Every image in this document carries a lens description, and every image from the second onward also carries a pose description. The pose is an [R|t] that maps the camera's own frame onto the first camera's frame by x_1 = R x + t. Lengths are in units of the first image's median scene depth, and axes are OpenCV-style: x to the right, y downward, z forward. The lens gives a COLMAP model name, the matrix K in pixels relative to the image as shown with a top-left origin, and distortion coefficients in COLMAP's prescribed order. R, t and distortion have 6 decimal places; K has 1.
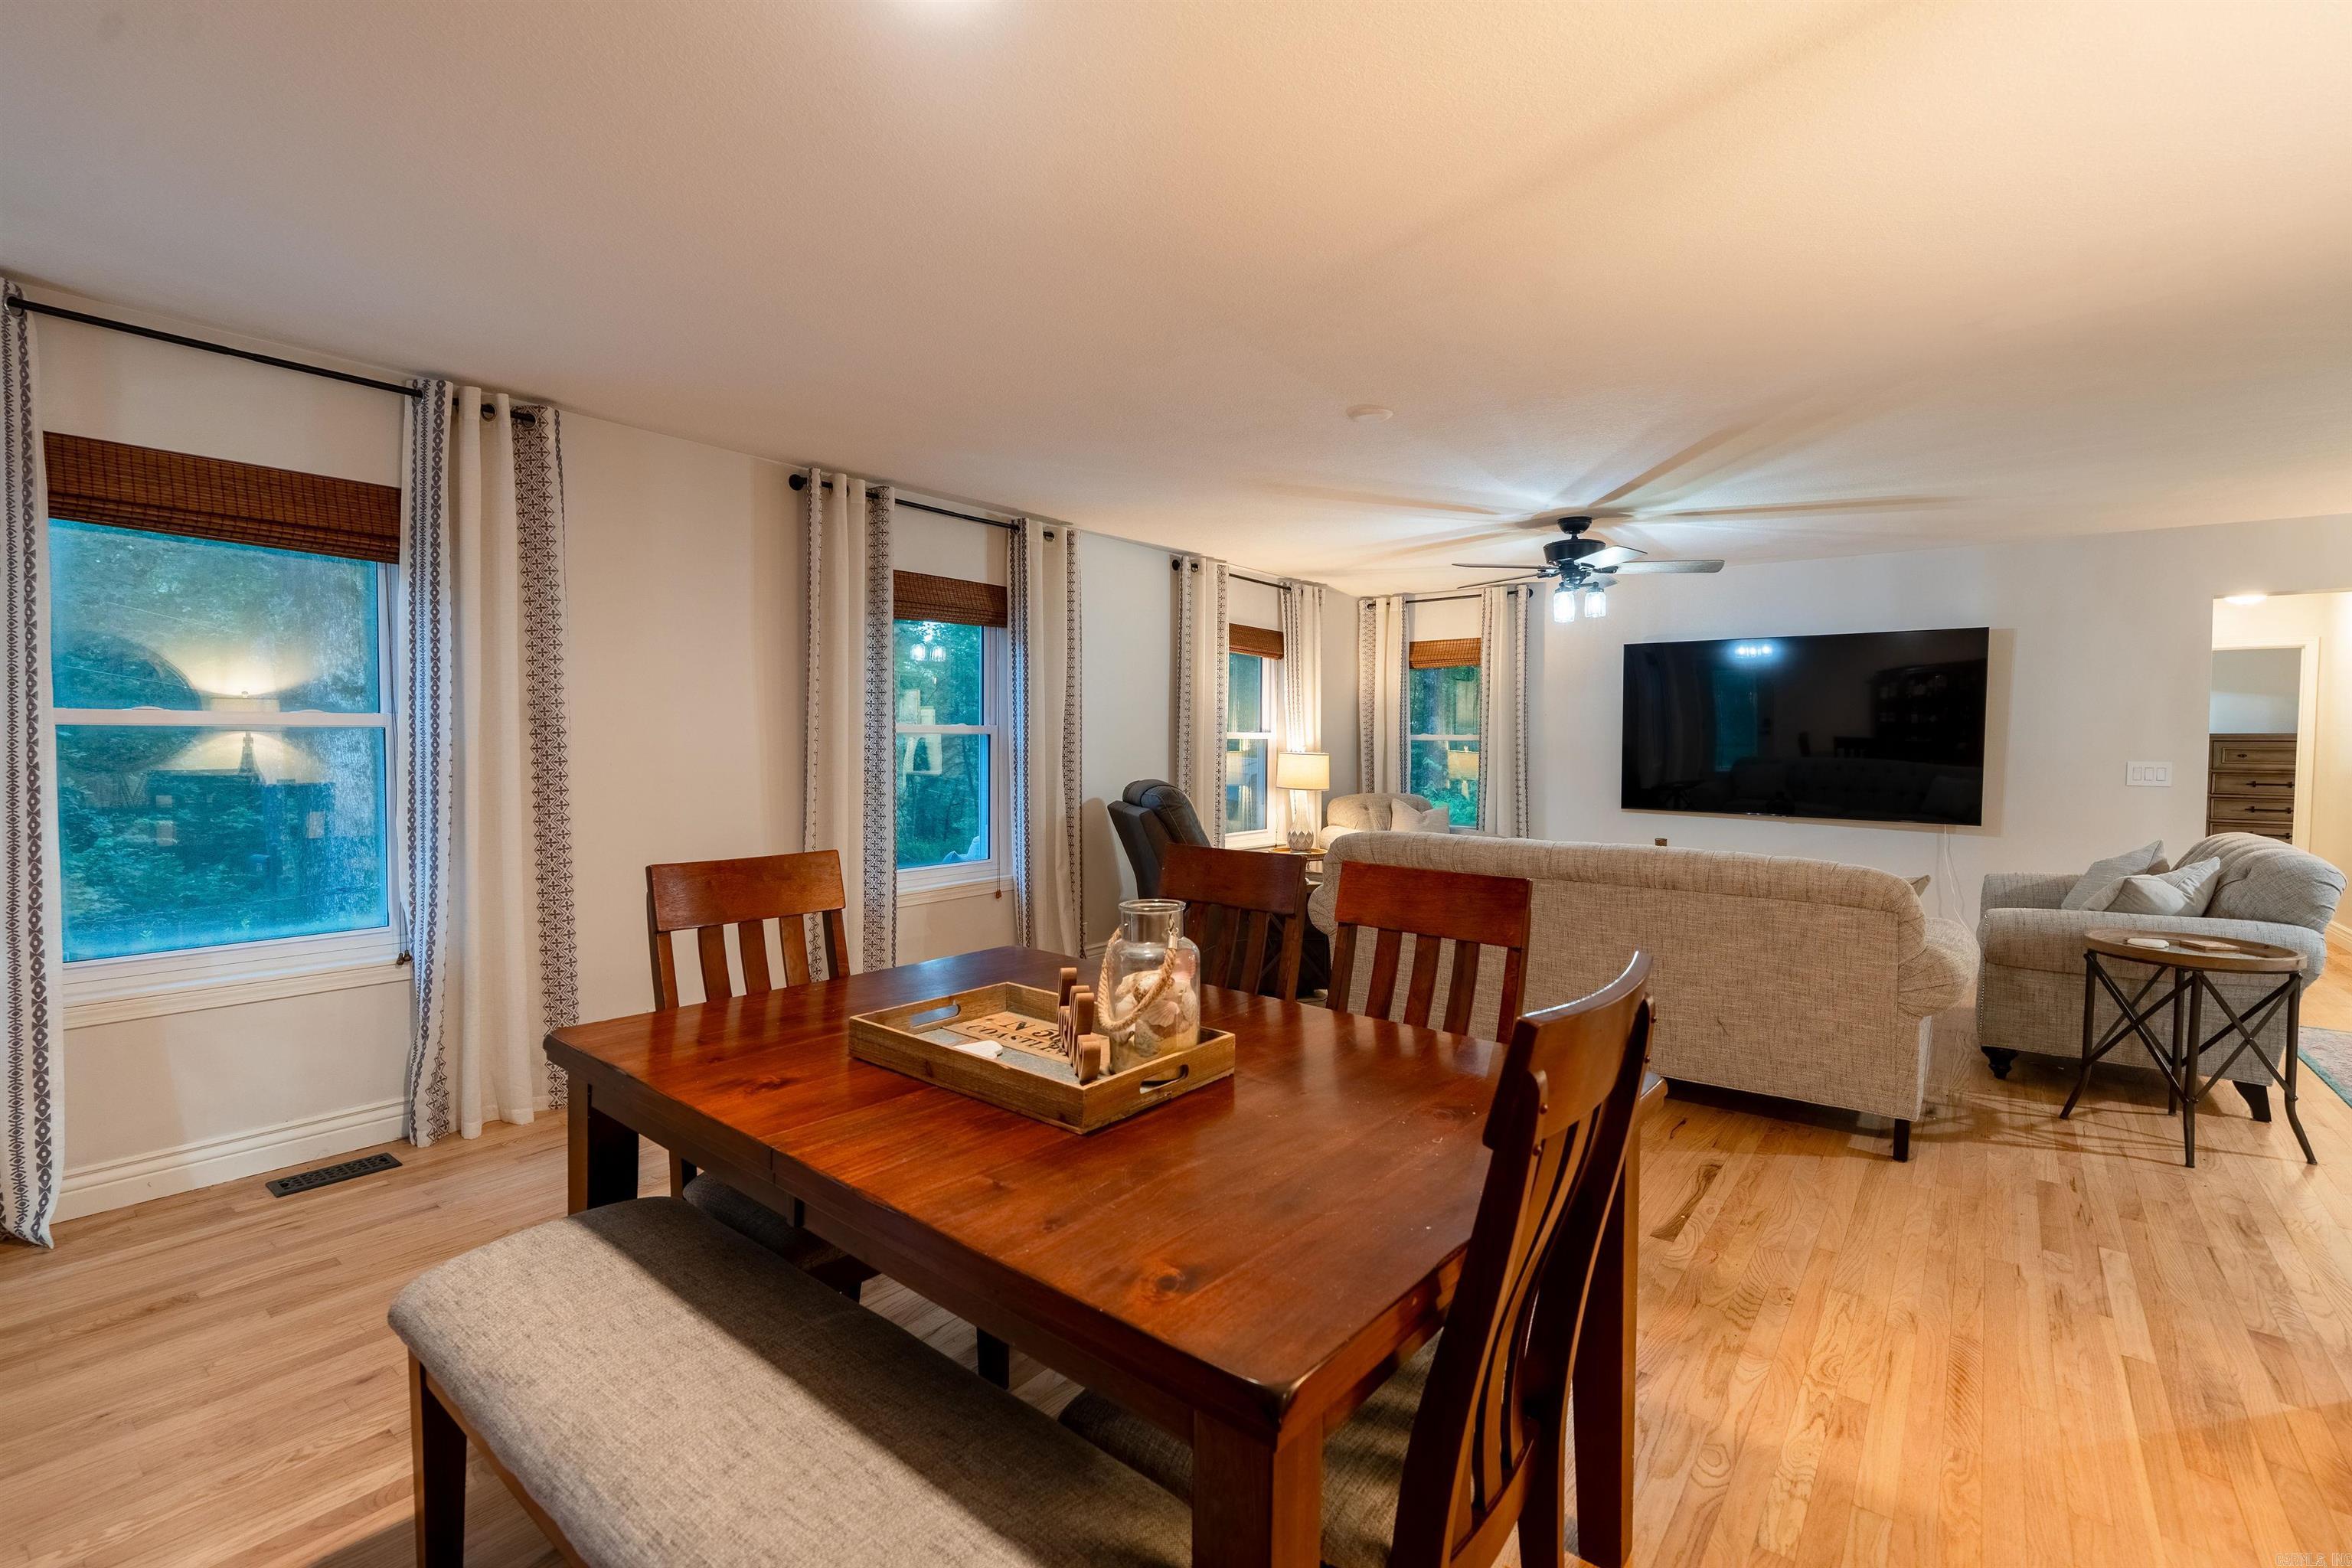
lens RADIAL K [[1054.7, 0, 1156.8], [0, 1054.7, 782.9], [0, 0, 1]] dist [-0.001914, 0.002342]
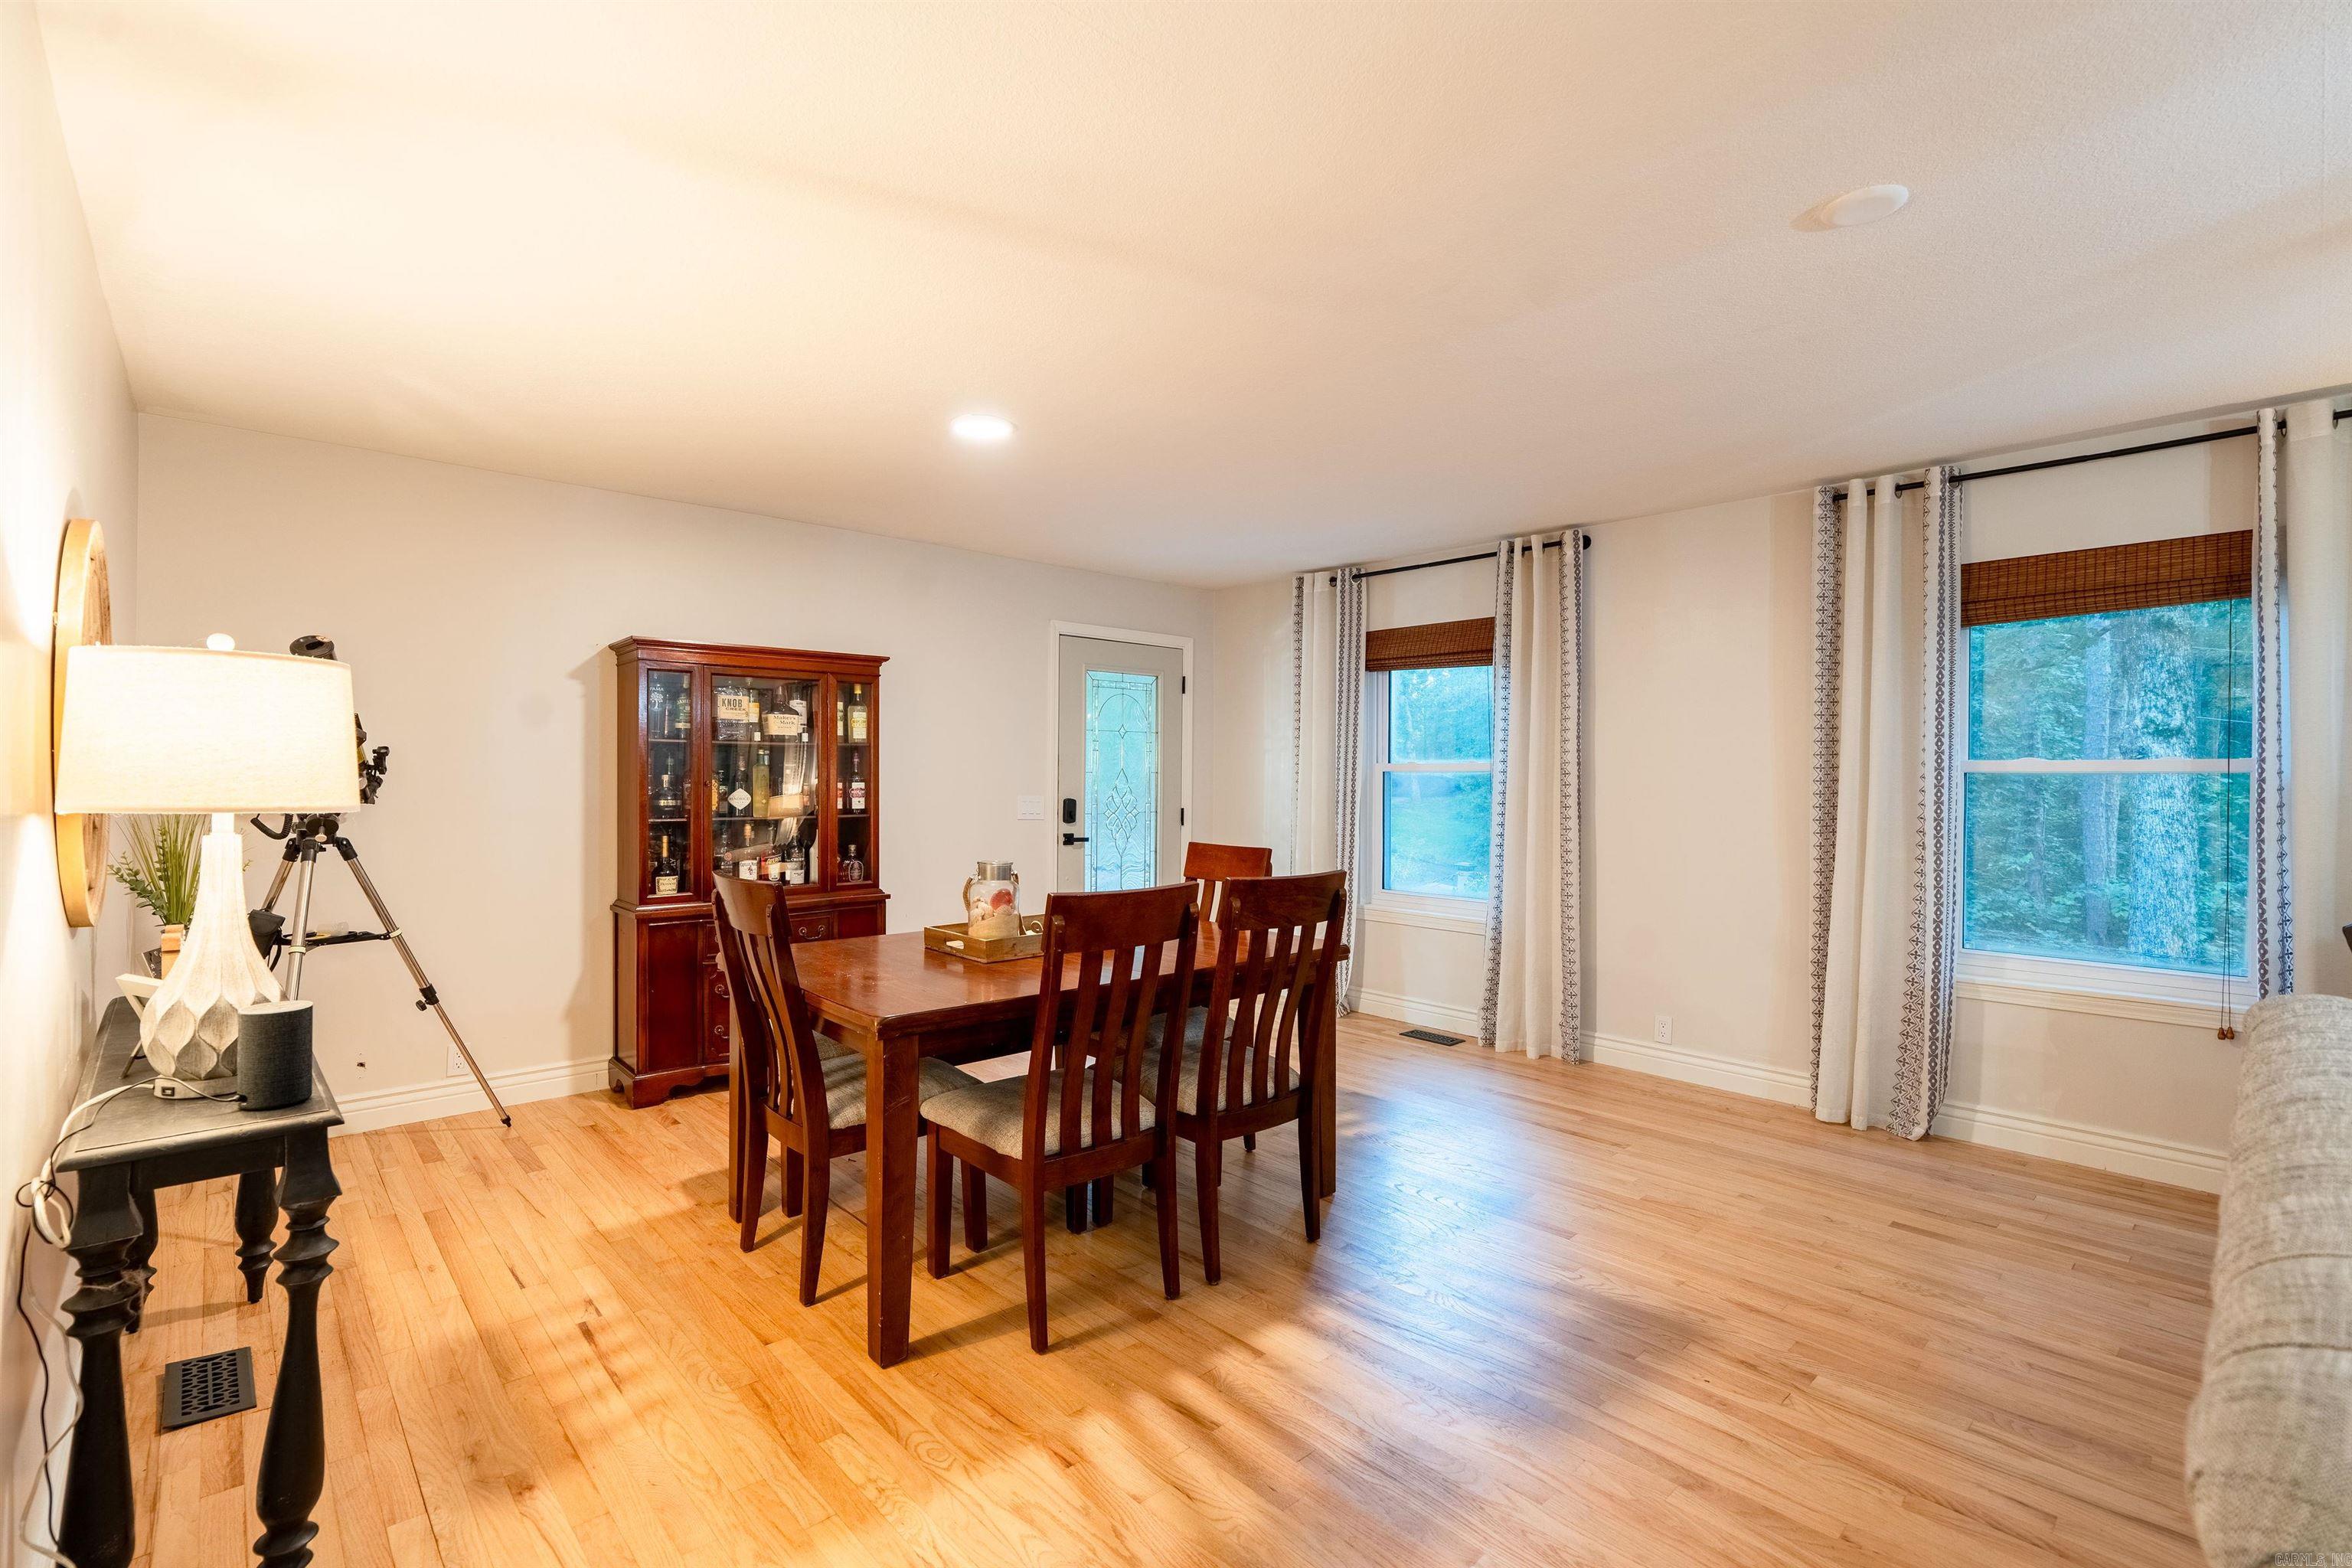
lens RADIAL K [[1054.7, 0, 1180.0], [0, 1054.7, 776.6], [0, 0, 1]] dist [-0.001914, 0.002342]
pose [[-0.150989, -0.005119, -0.988522, 0.614863], [-0.046728, 0.998906, 0.001965, -0.018322], [0.987430, 0.046489, -0.151063, 0.548968]]
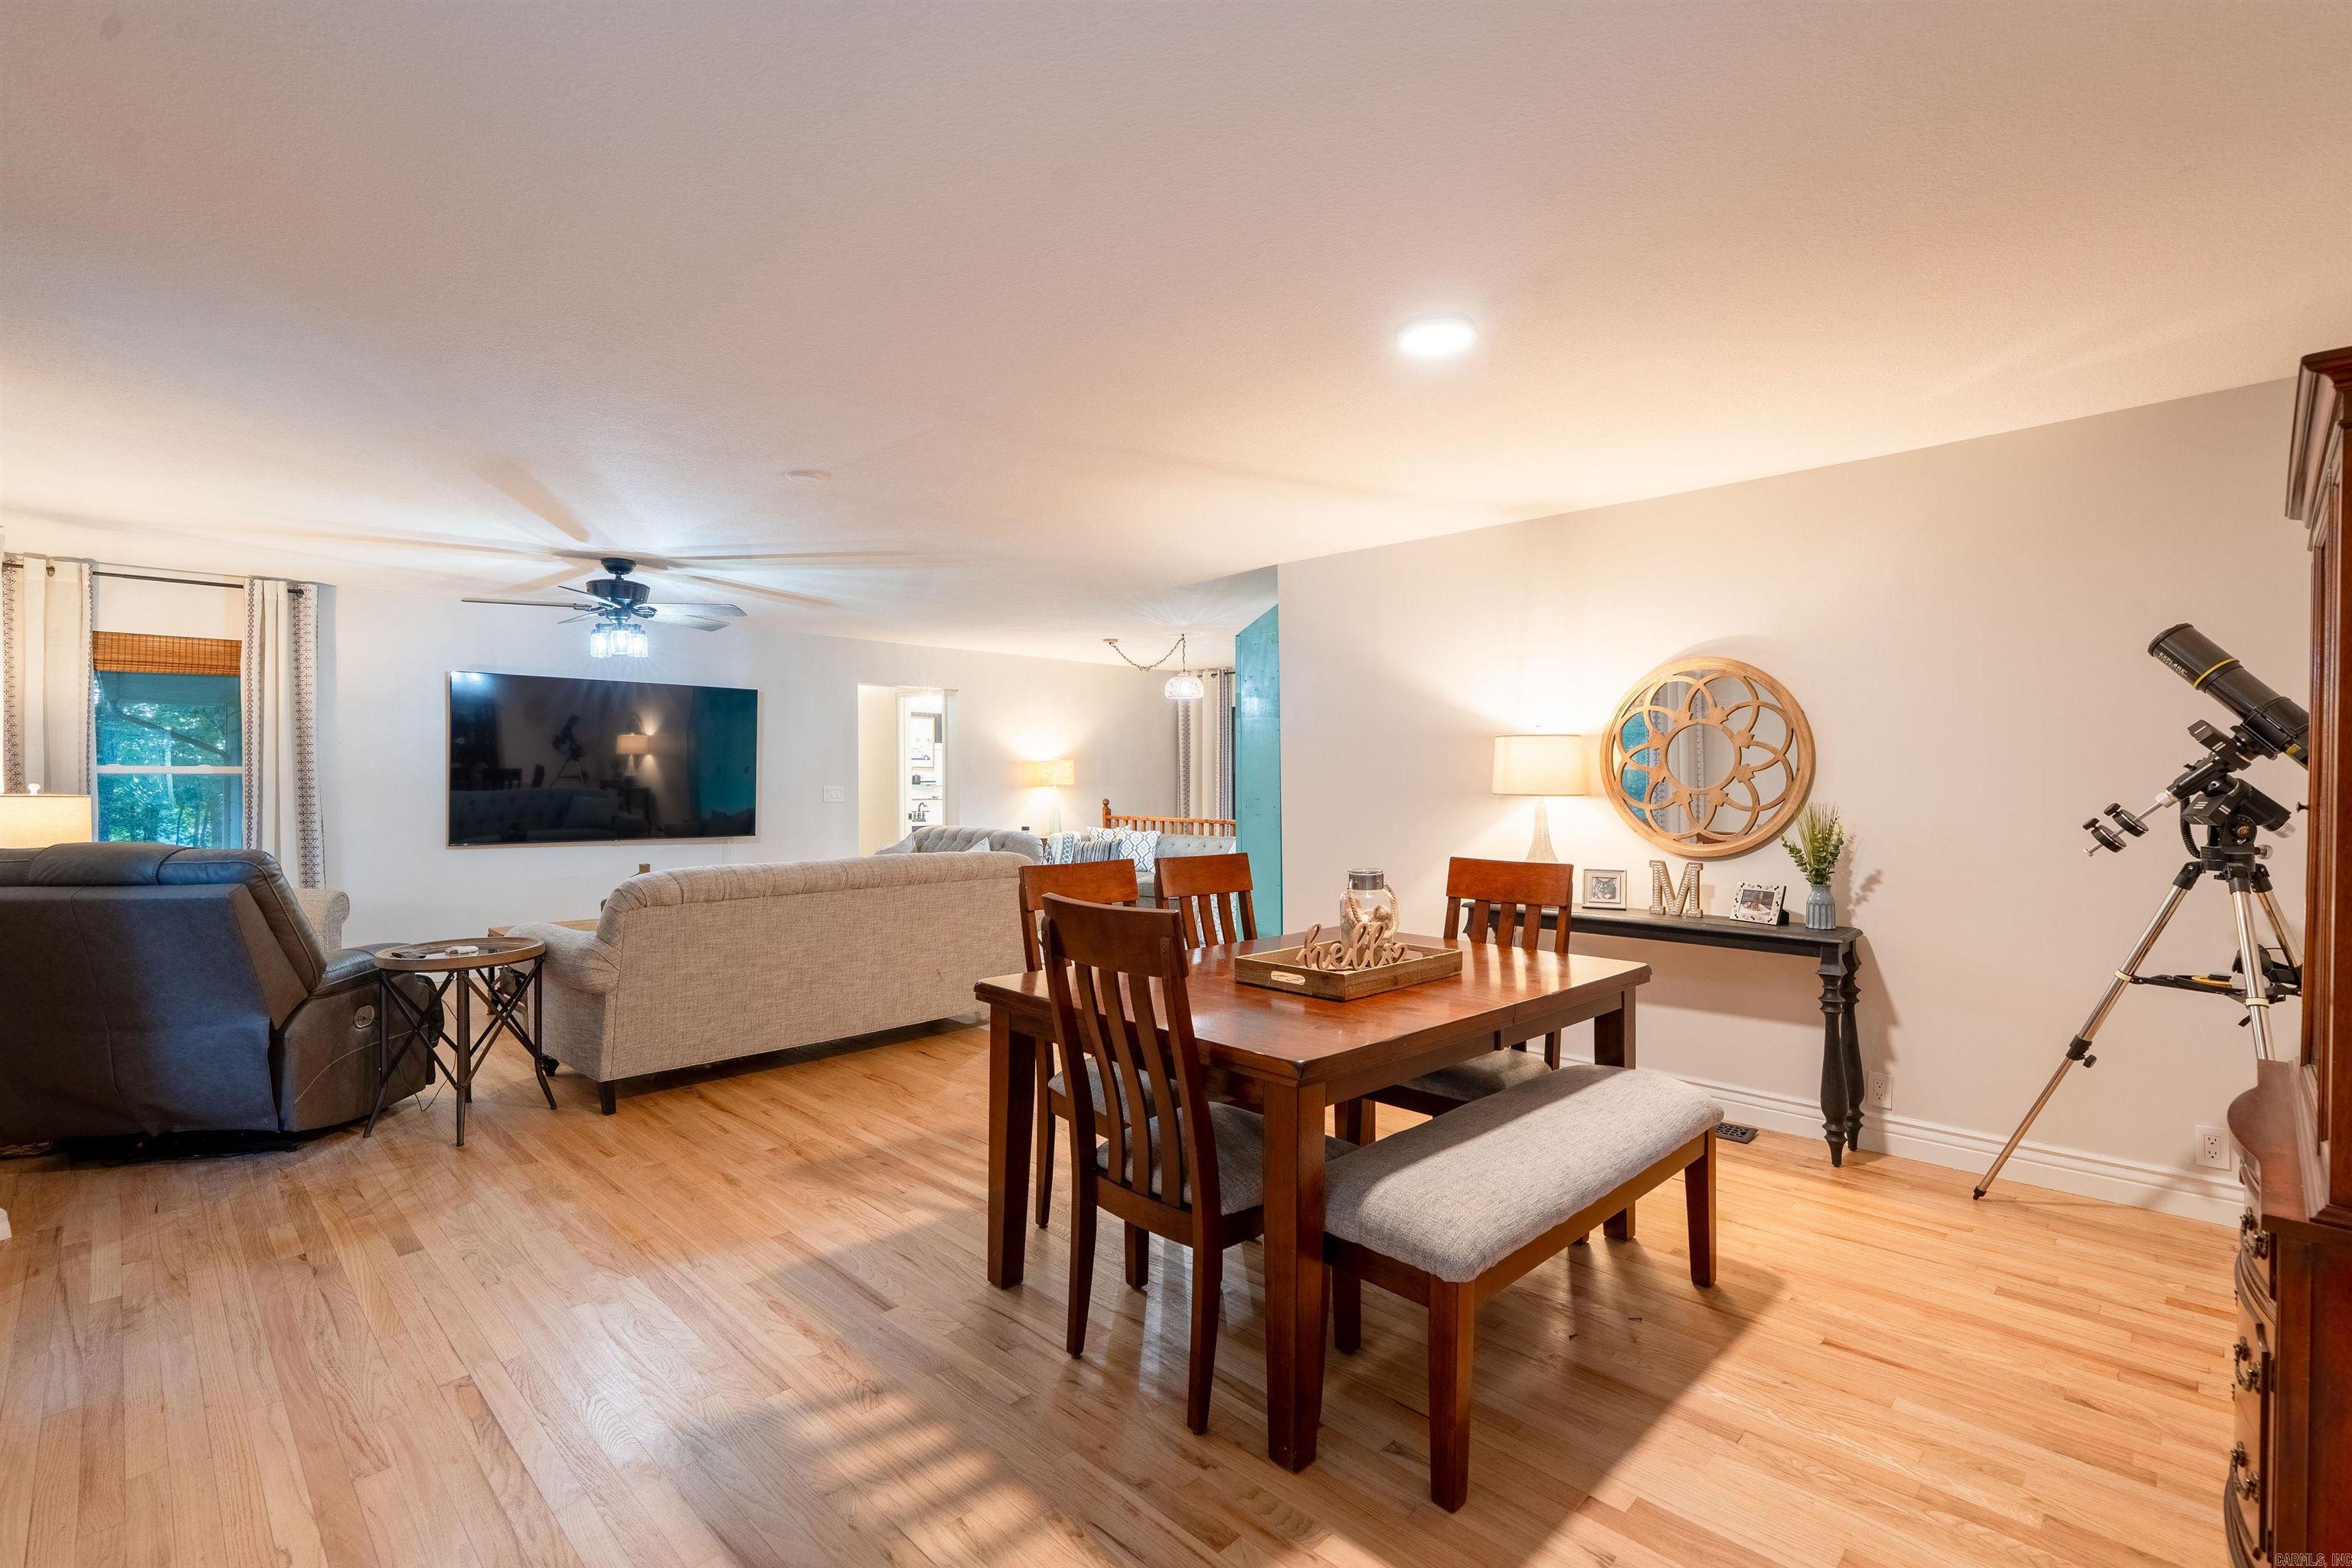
lens RADIAL K [[1054.7, 0, 1188.5], [0, 1054.7, 780.0], [0, 0, 1]] dist [-0.001914, 0.002342]
pose [[0.101314, -0.011791, 0.994785, -0.626735], [0.041737, 0.999100, 0.007591, -0.022113], [-0.993979, 0.040750, 0.101715, 0.380593]]
